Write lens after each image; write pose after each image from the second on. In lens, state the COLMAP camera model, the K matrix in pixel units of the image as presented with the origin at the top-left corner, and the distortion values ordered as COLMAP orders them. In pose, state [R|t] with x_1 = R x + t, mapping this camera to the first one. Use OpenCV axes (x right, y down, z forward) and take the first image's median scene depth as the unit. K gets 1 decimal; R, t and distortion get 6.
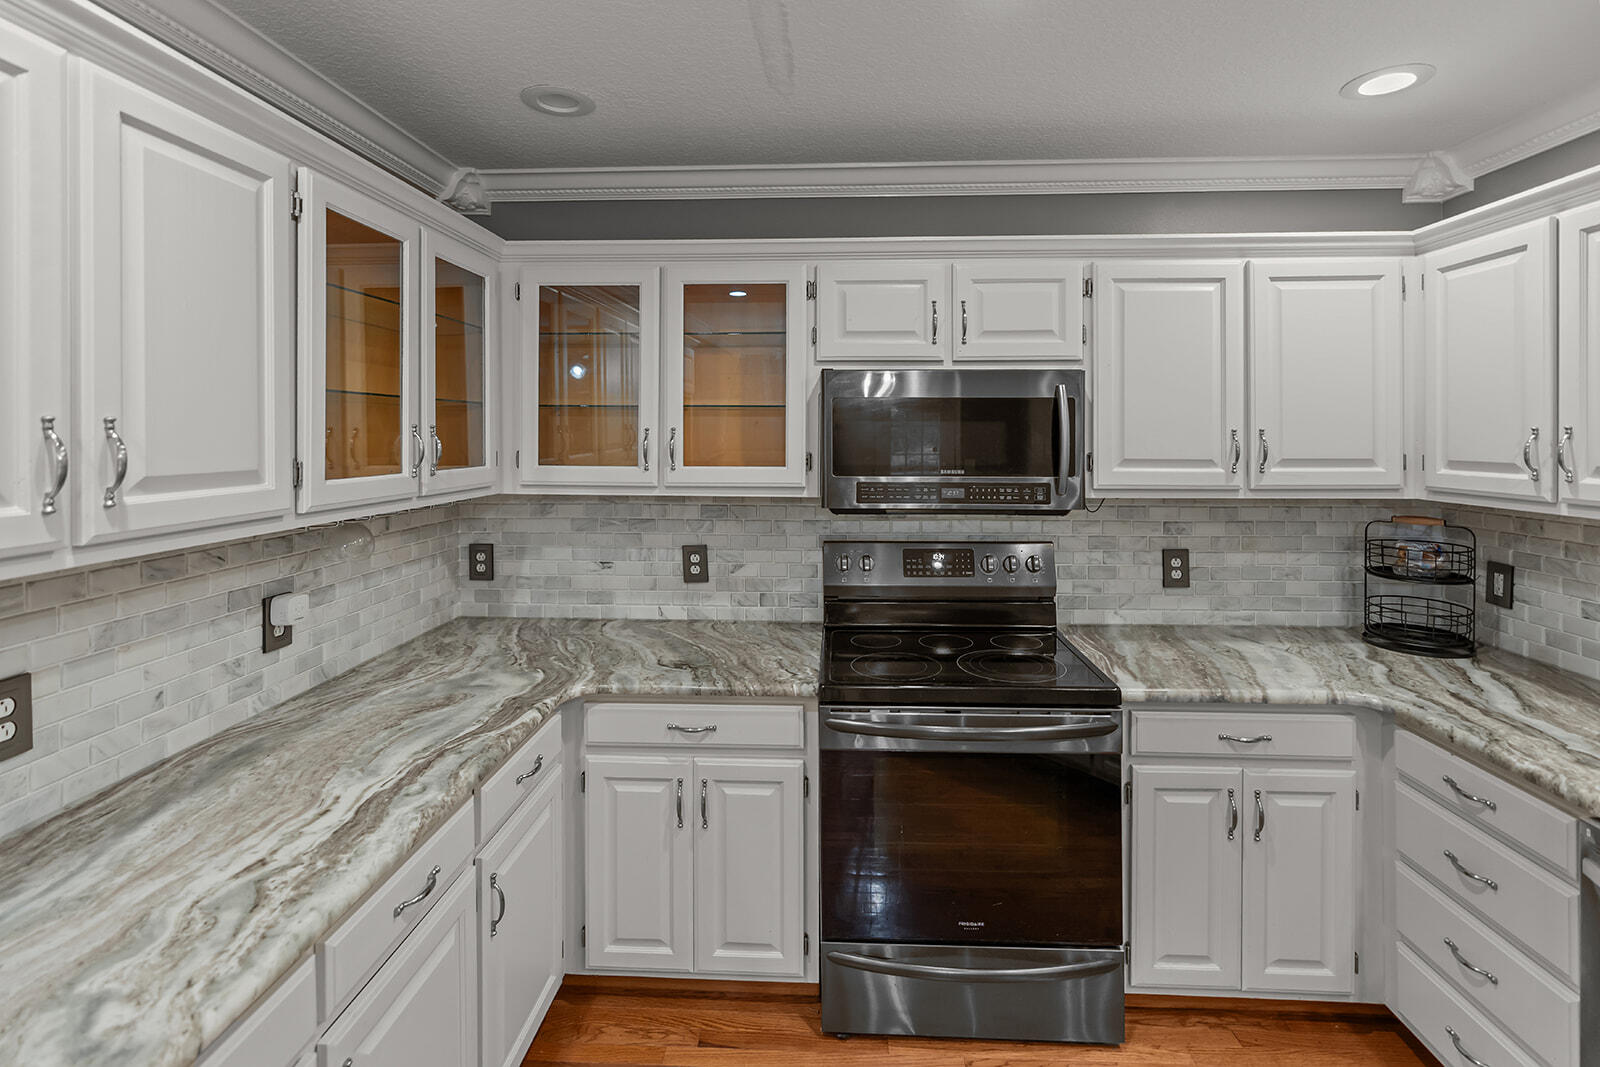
lens RADIAL K [[728.7, 0, 802.9], [0, 728.7, 437.1], [0, 0, 1]] dist [-0.003646, 0.001262]
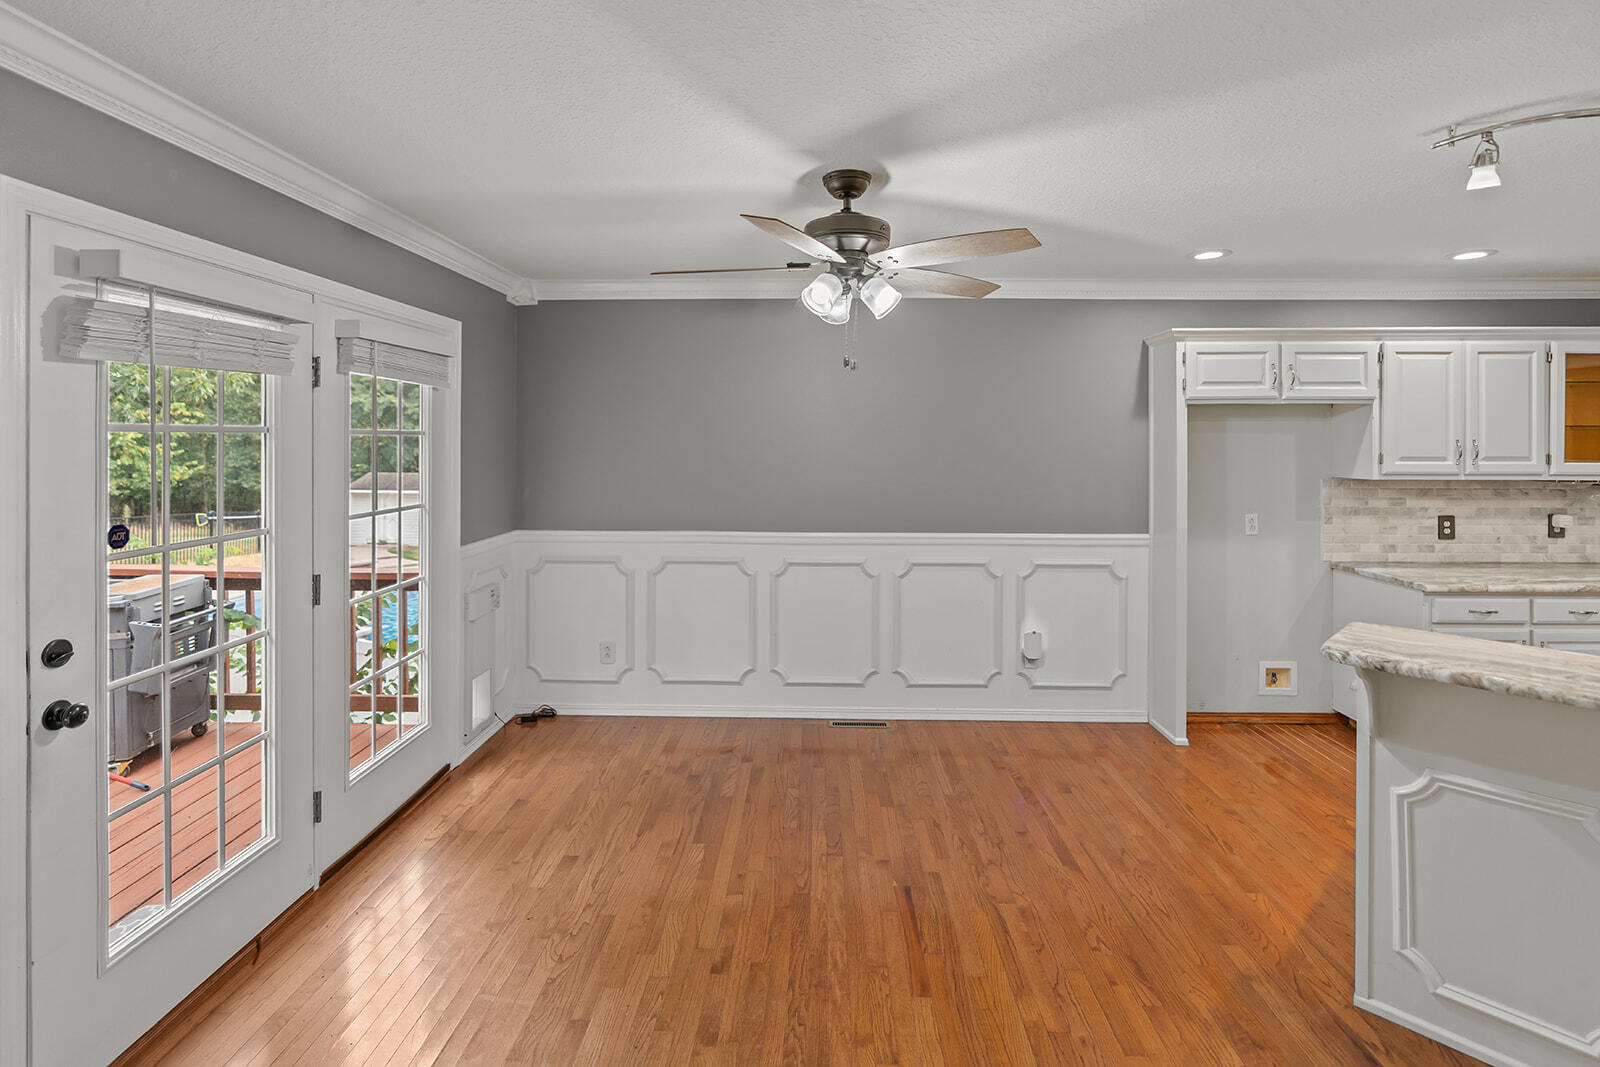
lens RADIAL K [[728.7, 0, 790.3], [0, 728.7, 438.9], [0, 0, 1]] dist [-0.003646, 0.001262]
pose [[-0.002472, 0.002933, -0.999993, 1.822890], [-0.005033, 0.999983, 0.002945, -0.014570], [0.999984, 0.005041, -0.002457, -1.631582]]
